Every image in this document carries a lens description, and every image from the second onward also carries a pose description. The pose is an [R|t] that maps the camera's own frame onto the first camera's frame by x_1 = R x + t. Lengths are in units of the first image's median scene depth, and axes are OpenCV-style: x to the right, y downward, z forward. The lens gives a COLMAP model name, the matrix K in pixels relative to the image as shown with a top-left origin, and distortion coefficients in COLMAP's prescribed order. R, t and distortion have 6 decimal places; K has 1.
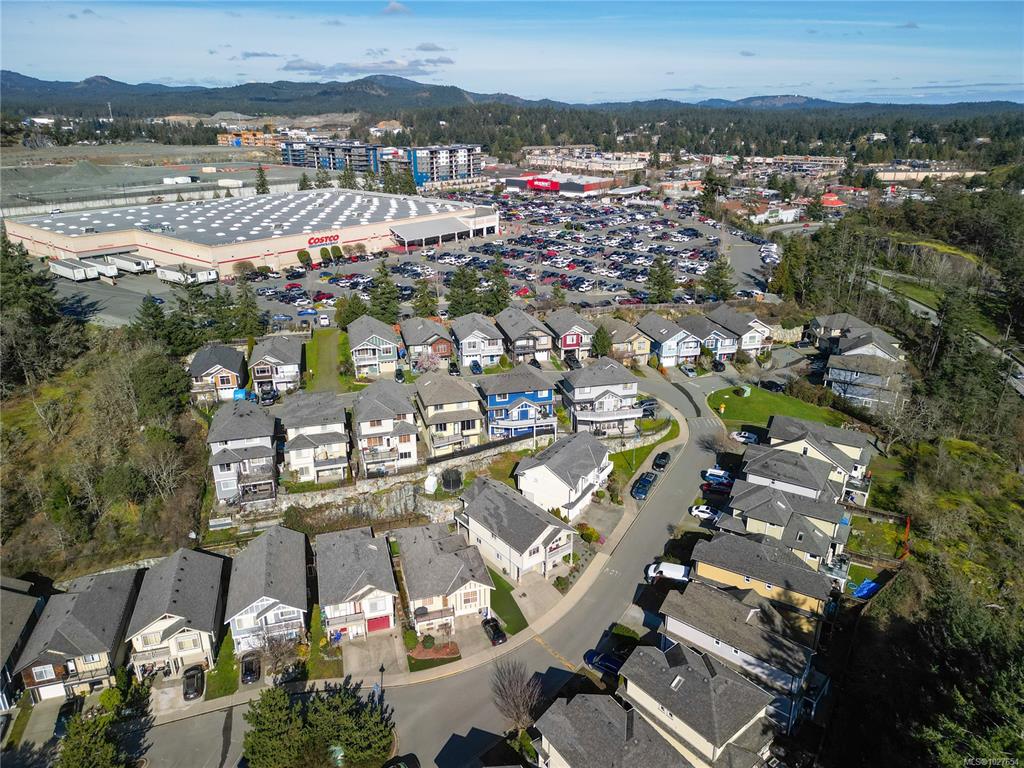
lens RADIAL K [[708.8, 0, 514.2], [0, 708.8, 384.8], [0, 0, 1]] dist [0.102608, -0.107948]
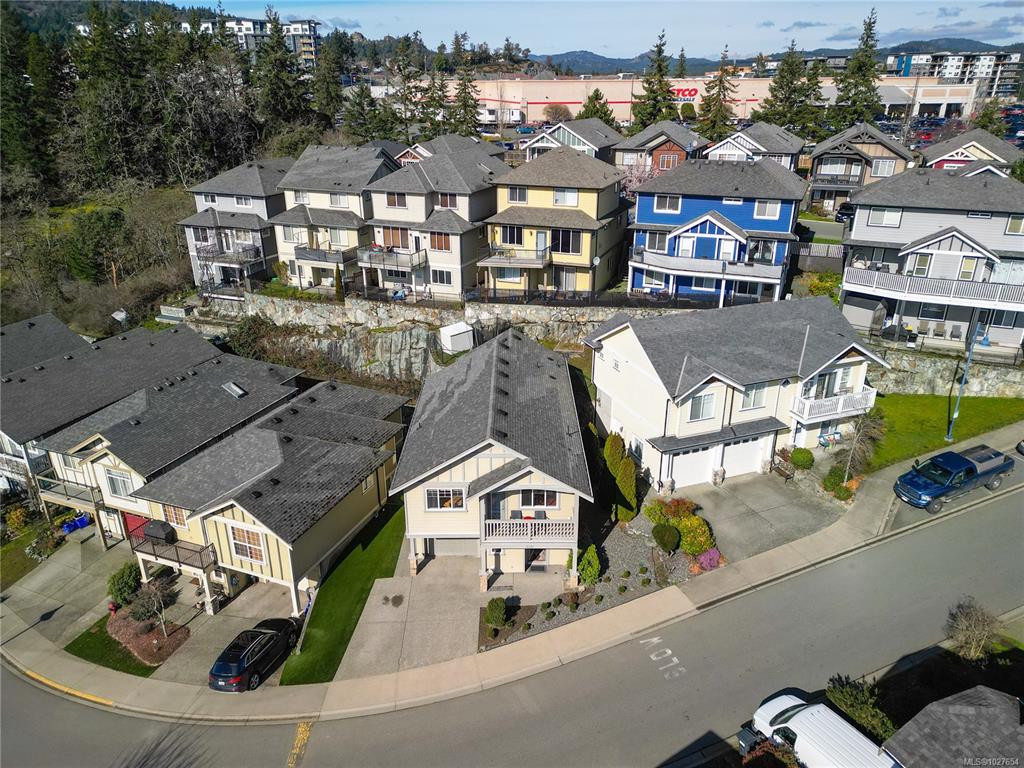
lens RADIAL K [[708.8, 0, 514.2], [0, 708.8, 384.8], [0, 0, 1]] dist [0.102608, -0.107948]
pose [[0.786621, 0.238096, -0.569682, 0.204061], [-0.221091, 0.970096, 0.100163, 0.110414], [0.576494, 0.047161, 0.815739, 0.597296]]
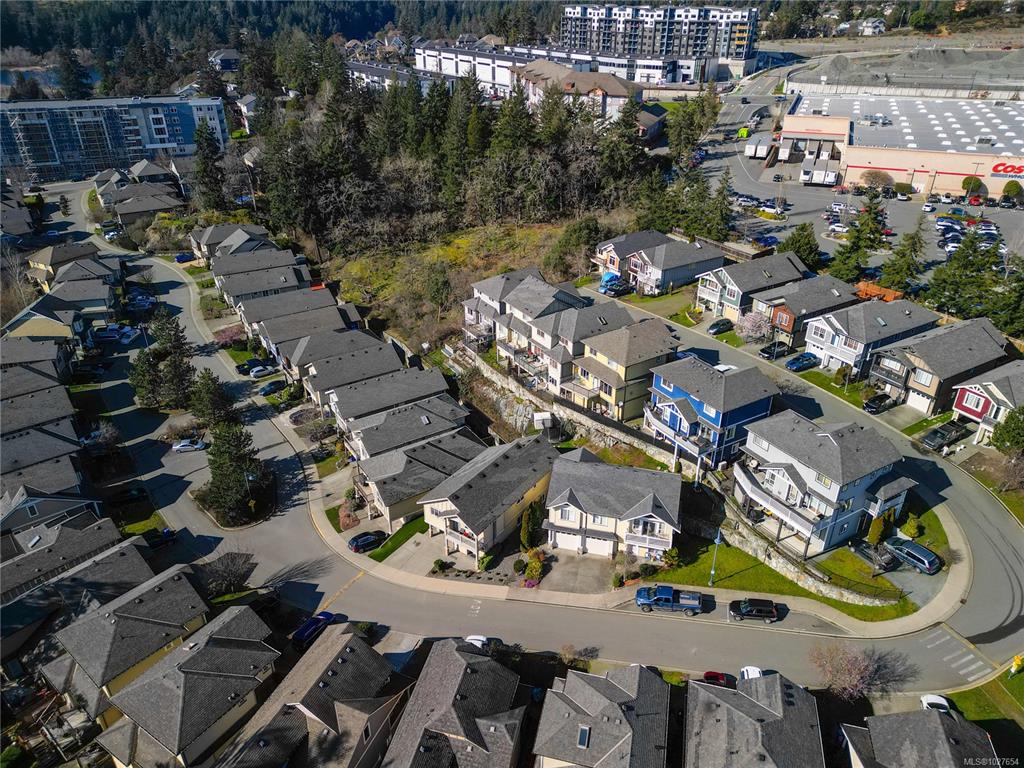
lens RADIAL K [[708.8, 0, 514.2], [0, 708.8, 384.8], [0, 0, 1]] dist [0.102608, -0.107948]
pose [[0.284064, 0.462416, -0.839928, 0.584687], [-0.346586, 0.866302, 0.359720, -0.201550], [0.893972, 0.188924, 0.406352, 0.580950]]
